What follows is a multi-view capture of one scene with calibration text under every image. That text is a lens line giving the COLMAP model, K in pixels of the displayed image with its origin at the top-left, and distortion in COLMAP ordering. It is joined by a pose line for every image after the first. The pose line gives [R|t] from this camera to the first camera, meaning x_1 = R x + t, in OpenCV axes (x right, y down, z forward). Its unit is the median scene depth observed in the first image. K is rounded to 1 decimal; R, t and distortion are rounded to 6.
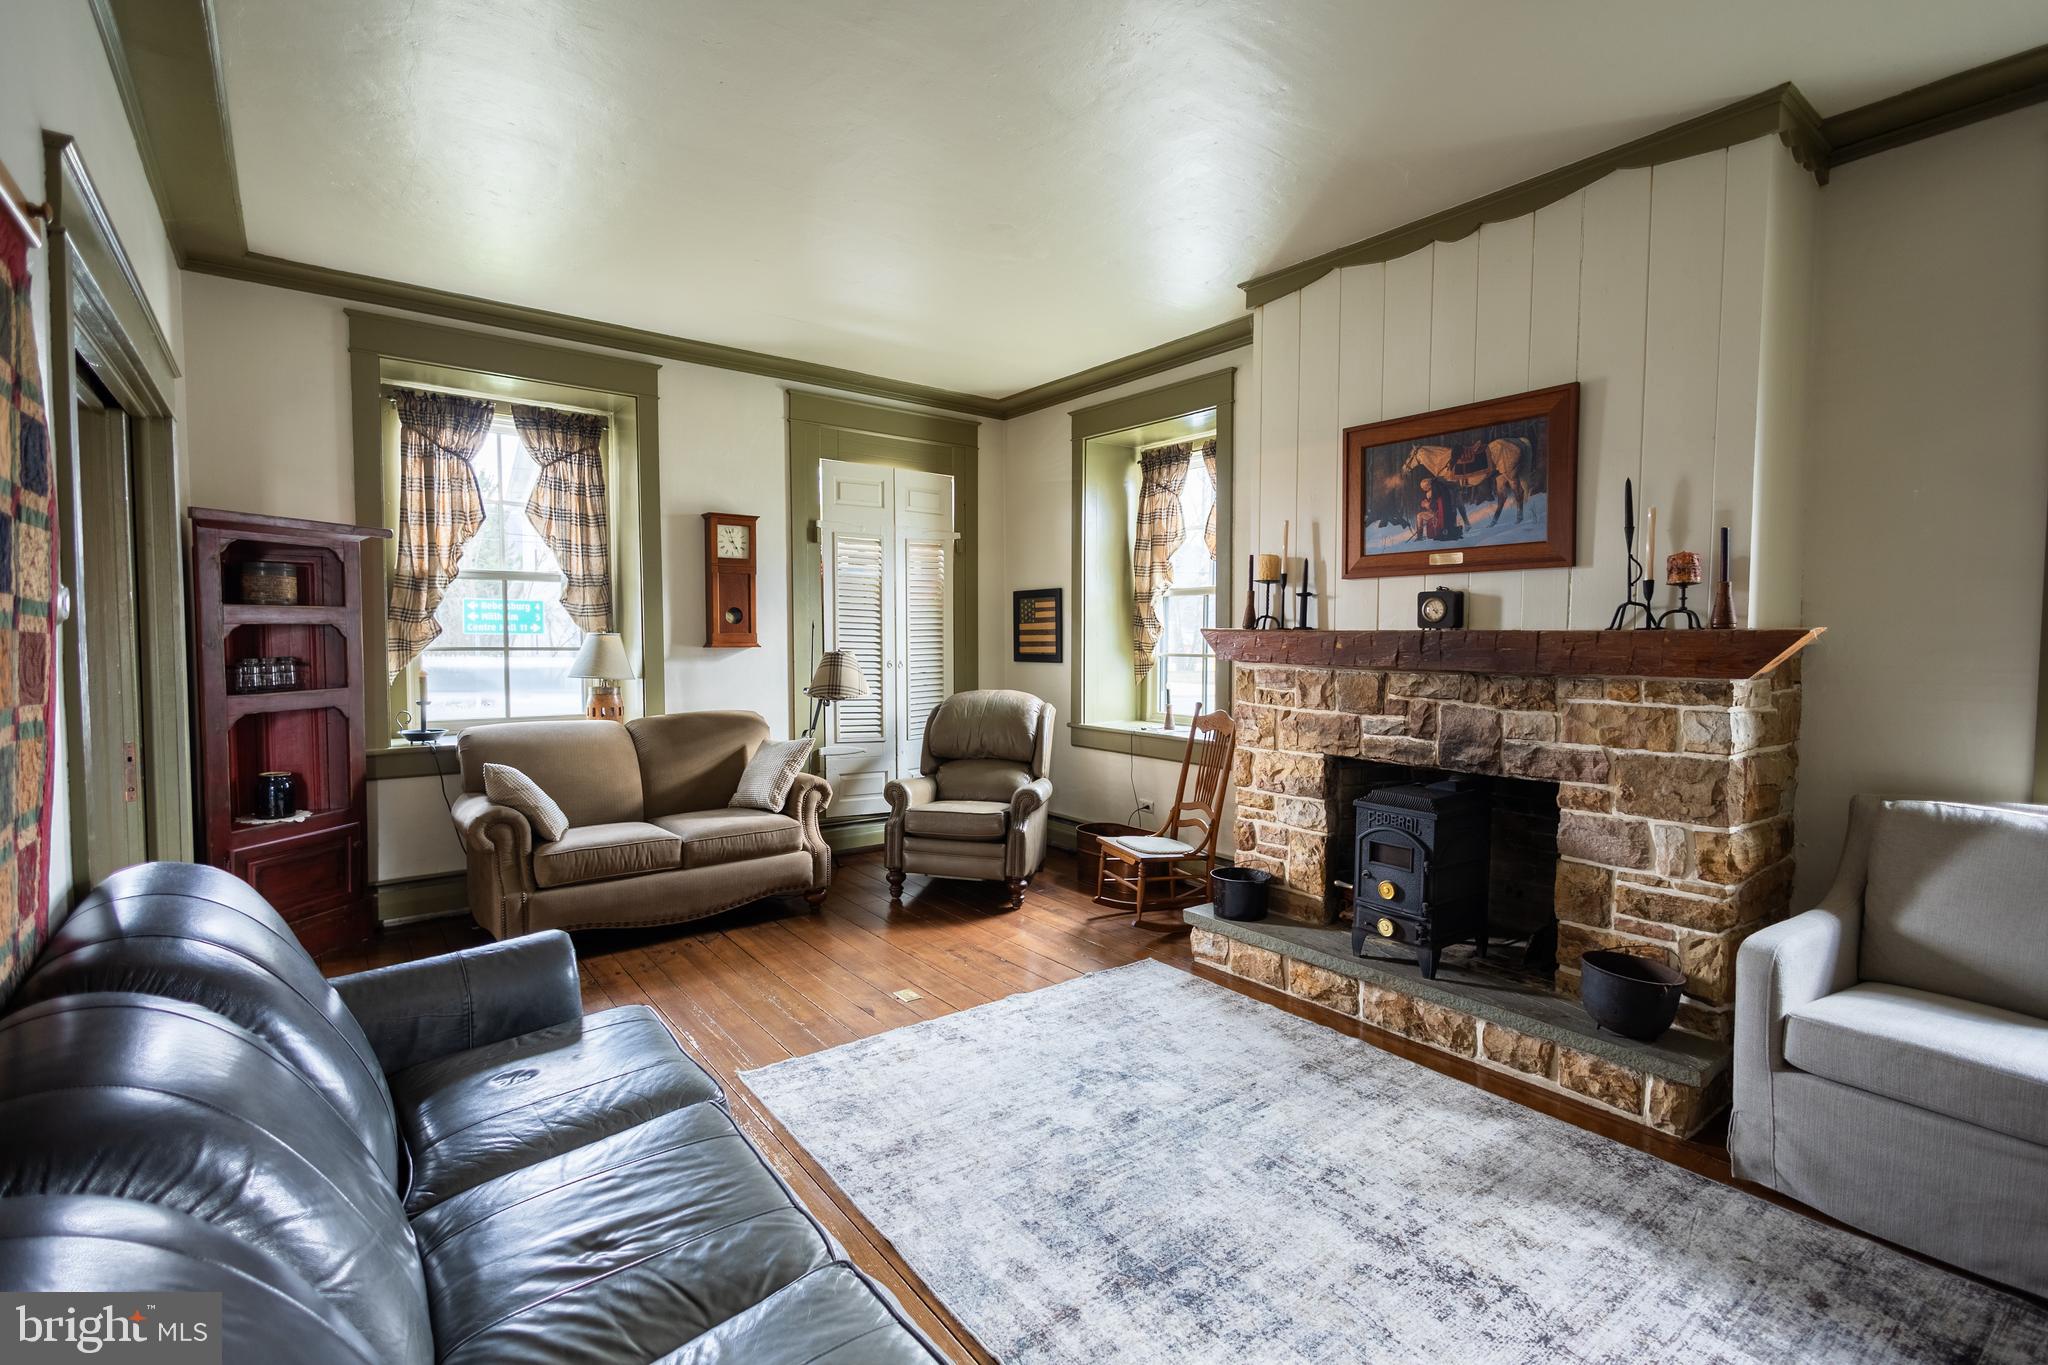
lens RADIAL K [[938.4, 0, 1024.0], [0, 938.4, 682.5], [0, 0, 1]] dist [0.007661, -0.000010]
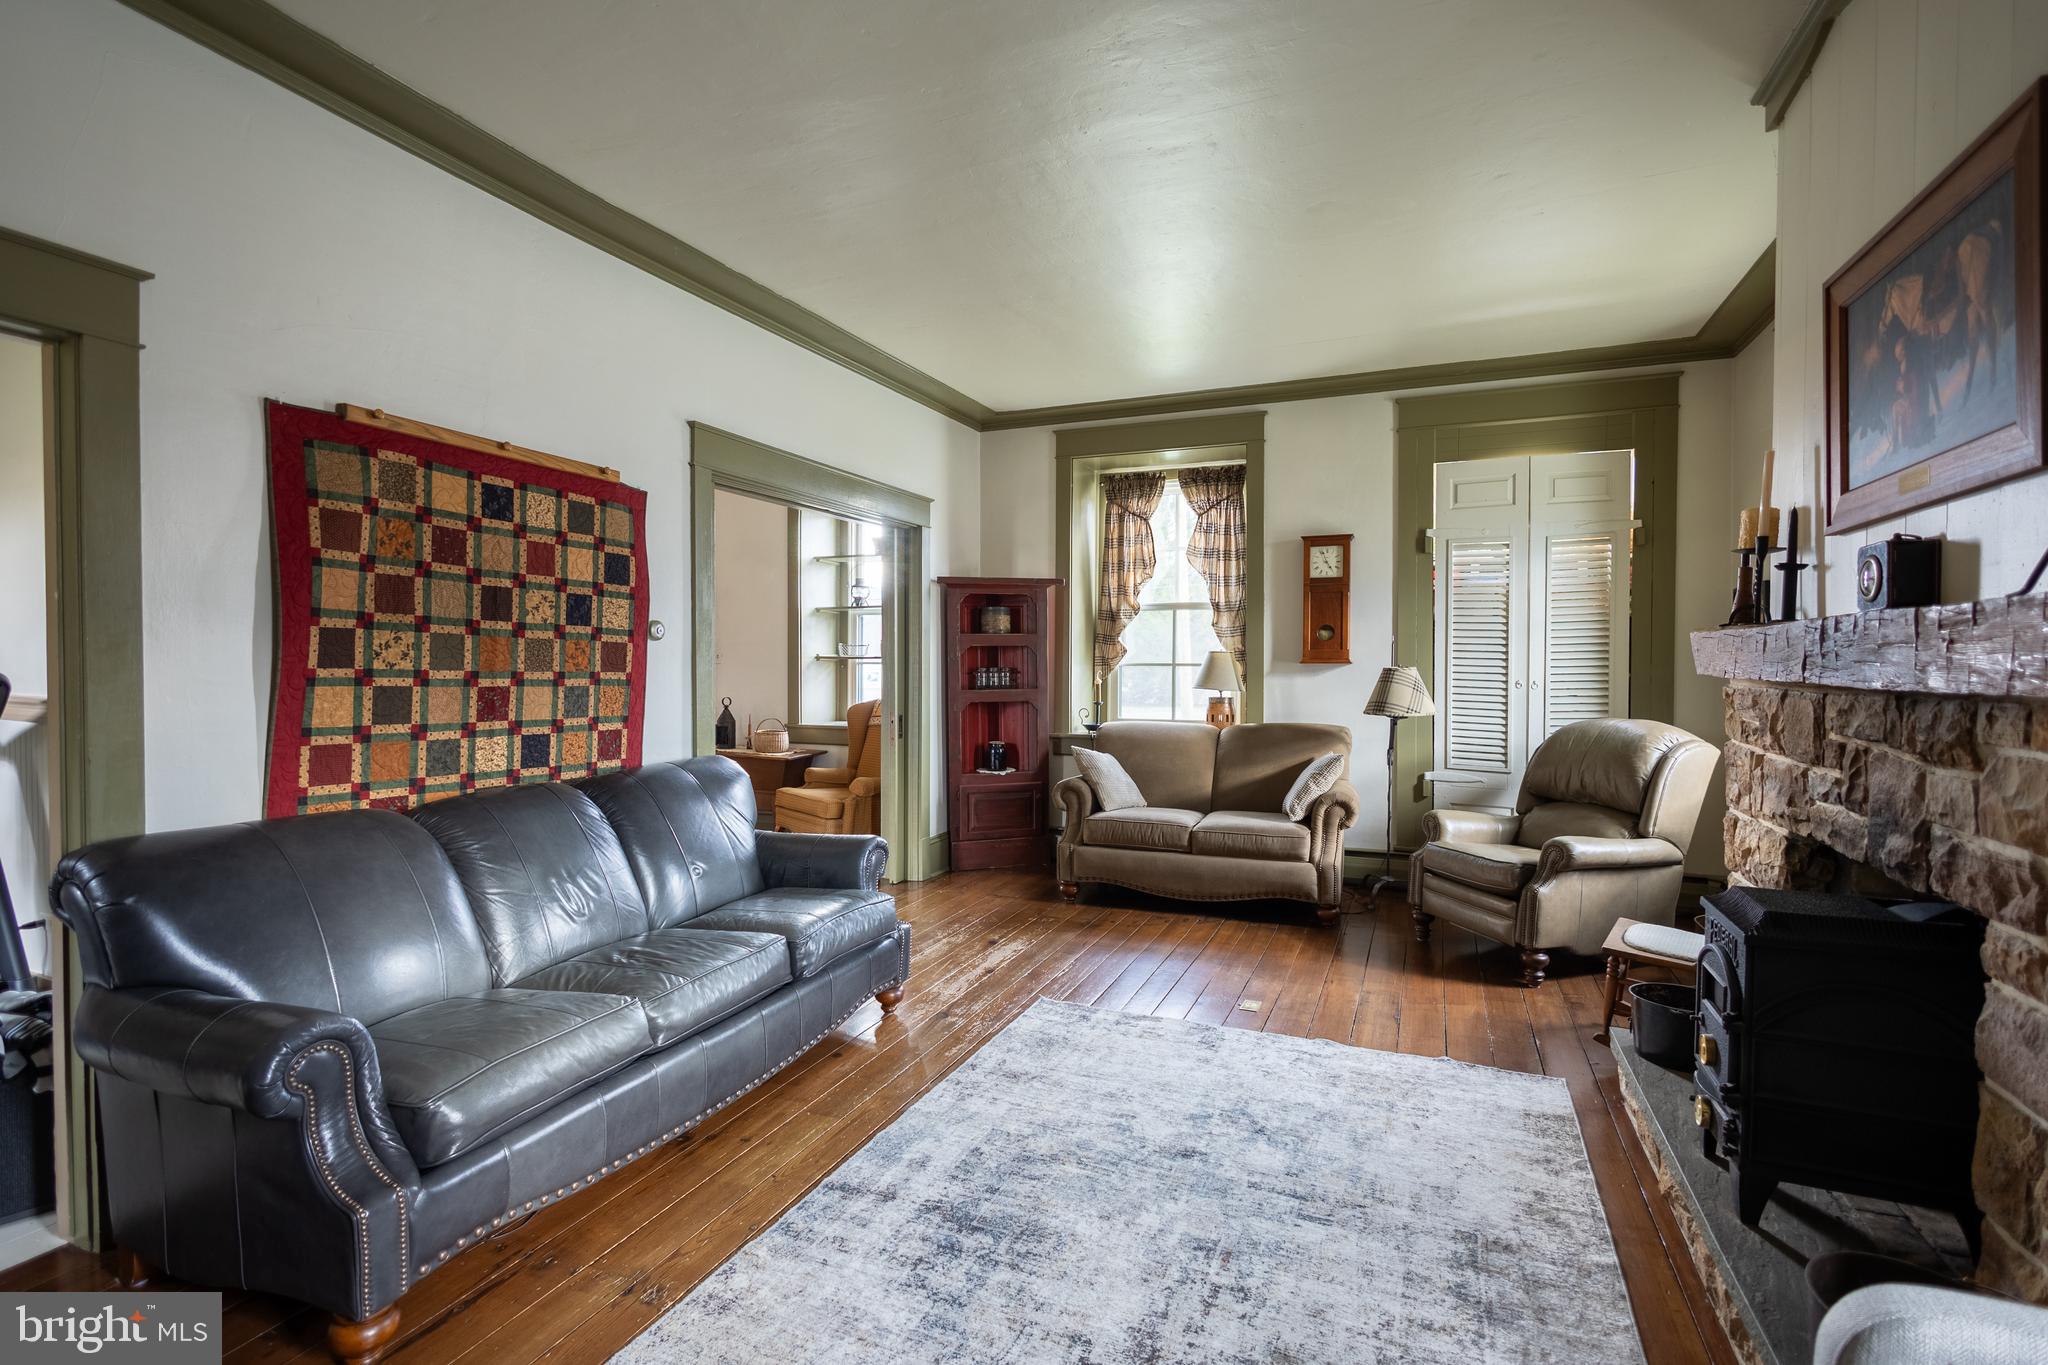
lens RADIAL K [[951.5, 0, 1024.0], [0, 951.5, 682.5], [0, 0, 1]] dist [0.004630, -0.000070]
pose [[0.494474, 0.014688, -0.869068, 0.495135], [-0.043284, 0.999033, -0.007743, 0.006849], [0.868114, 0.041445, 0.494632, 0.218314]]
